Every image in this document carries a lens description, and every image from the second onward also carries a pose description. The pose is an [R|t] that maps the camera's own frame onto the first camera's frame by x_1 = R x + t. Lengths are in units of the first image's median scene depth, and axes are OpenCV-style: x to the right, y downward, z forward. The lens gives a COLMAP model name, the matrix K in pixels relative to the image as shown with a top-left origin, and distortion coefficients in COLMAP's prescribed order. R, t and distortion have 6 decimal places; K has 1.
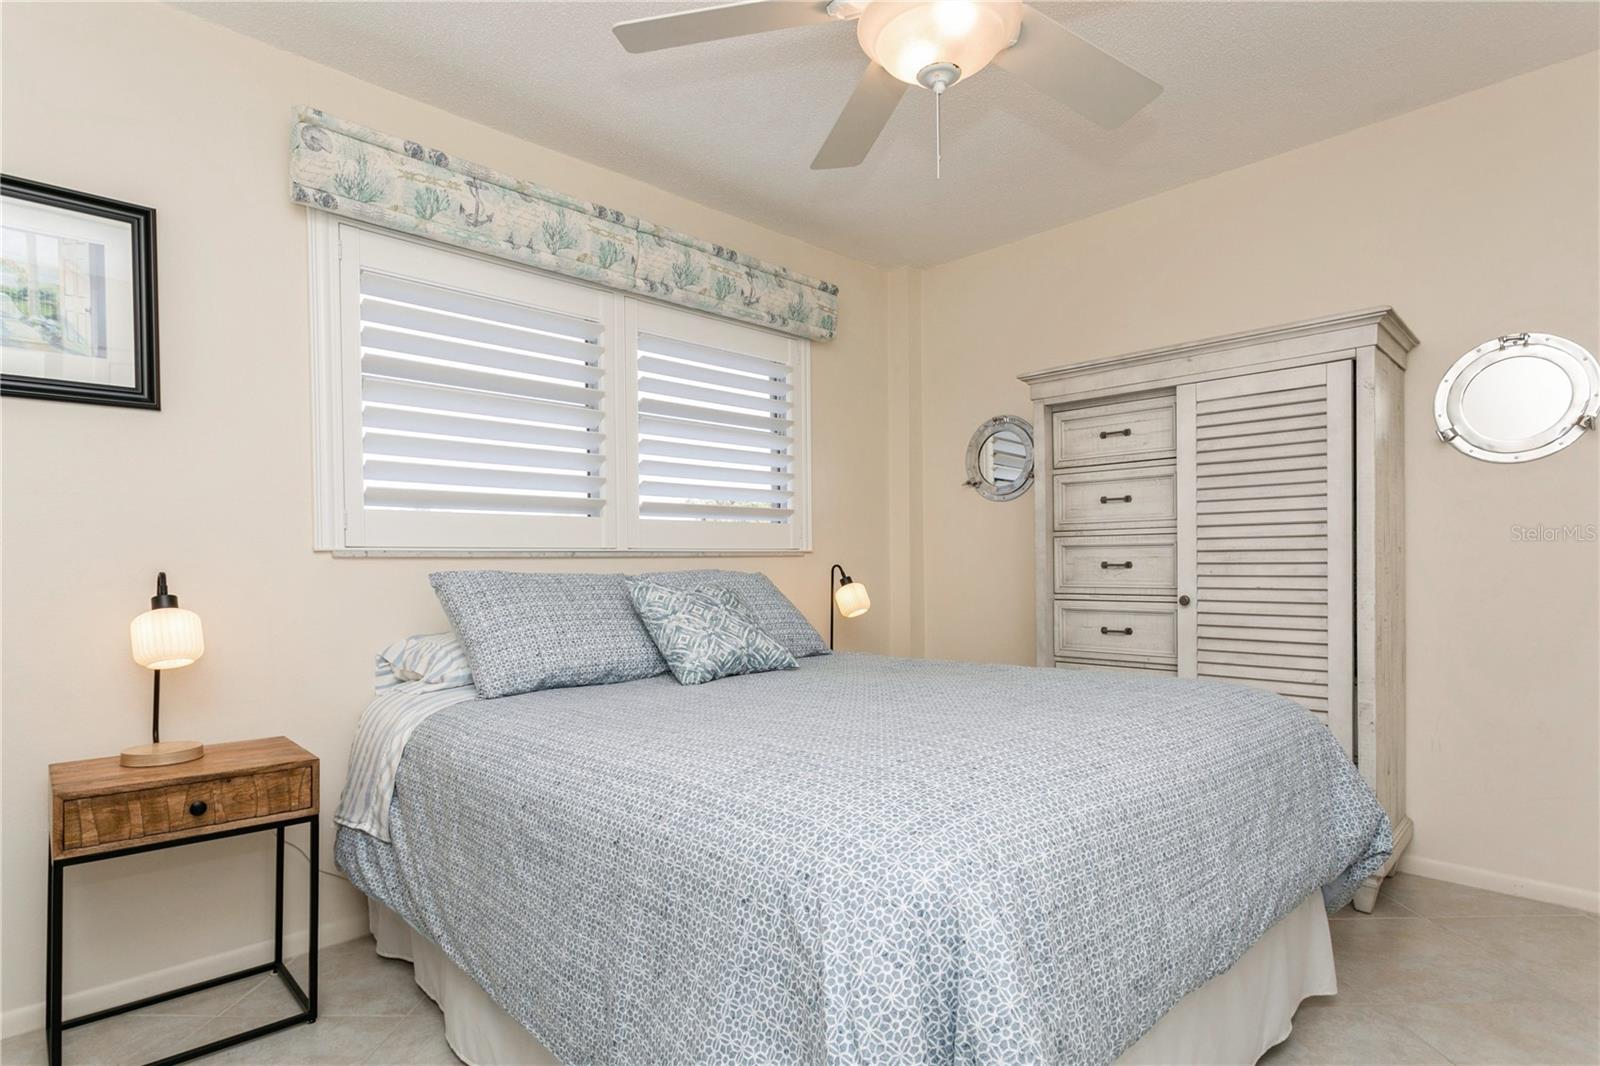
lens RADIAL K [[828.6, 0, 796.2], [0, 828.6, 557.5], [0, 0, 1]] dist [-0.002449, -0.000899]
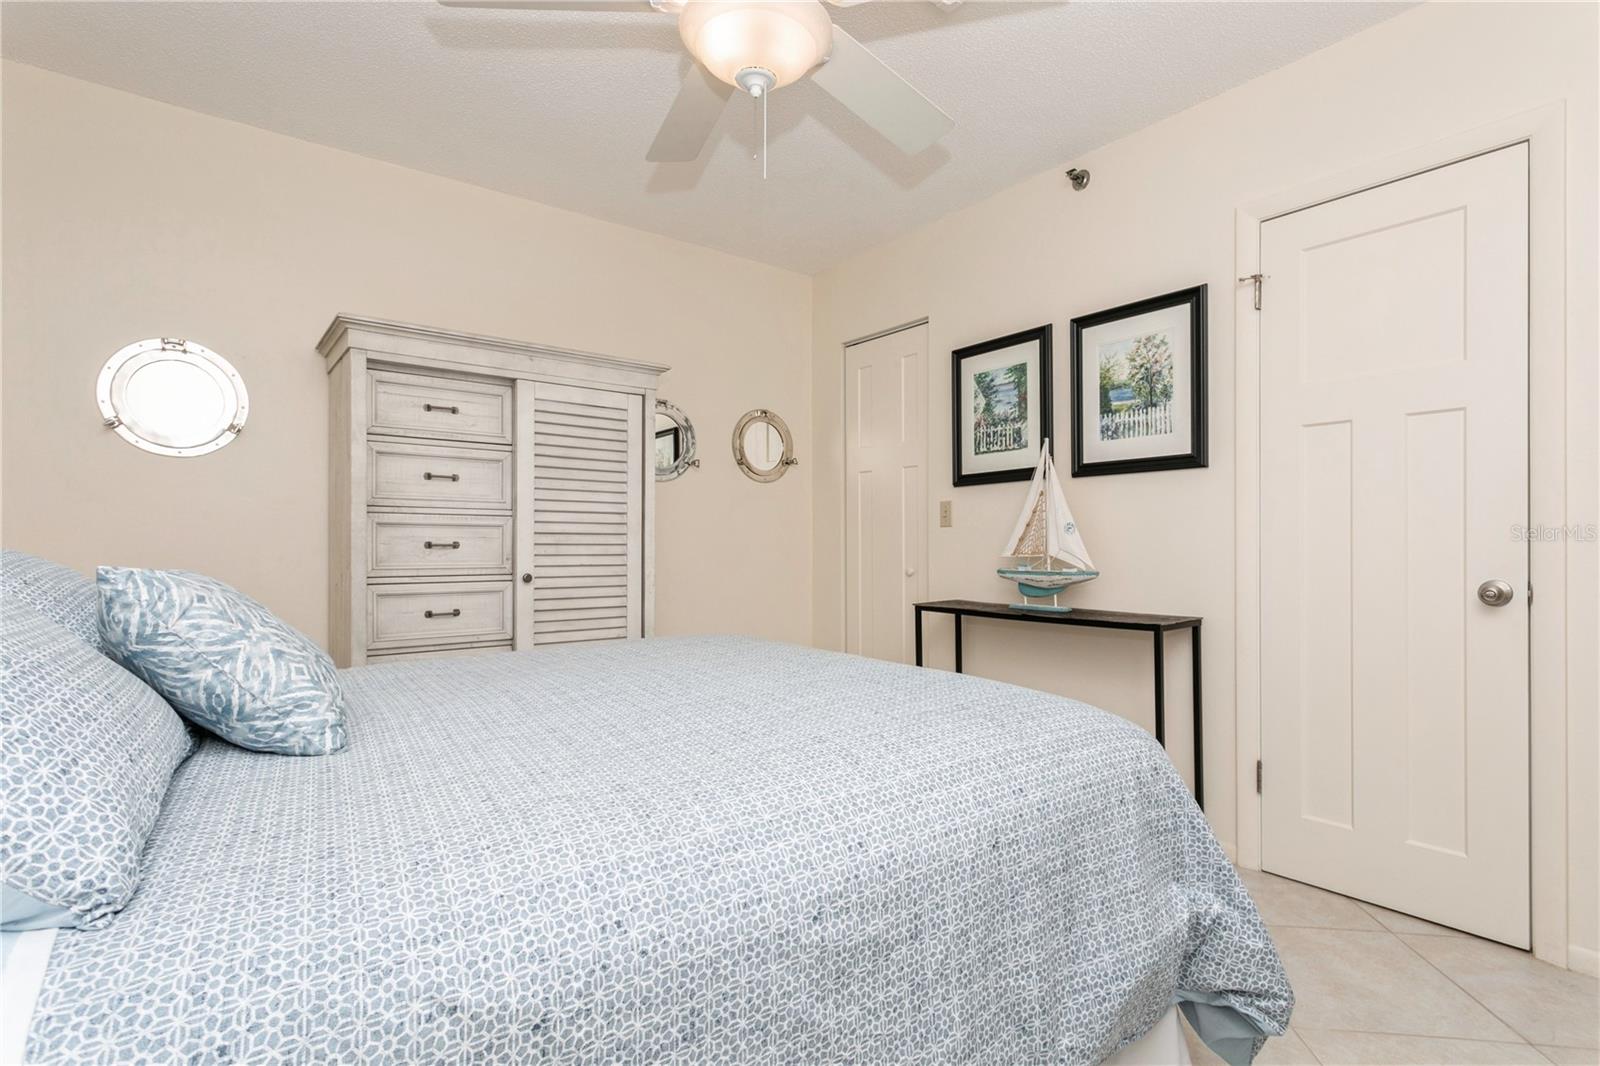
lens RADIAL K [[781.2, 0, 799.2], [0, 781.2, 531.4], [0, 0, 1]] dist [0.010924, 0.000615]
pose [[0.112778, 0.026822, 0.993258, -0.495256], [-0.009370, 0.999620, -0.025930, 0.013598], [-0.993576, -0.006383, 0.112987, 0.508156]]
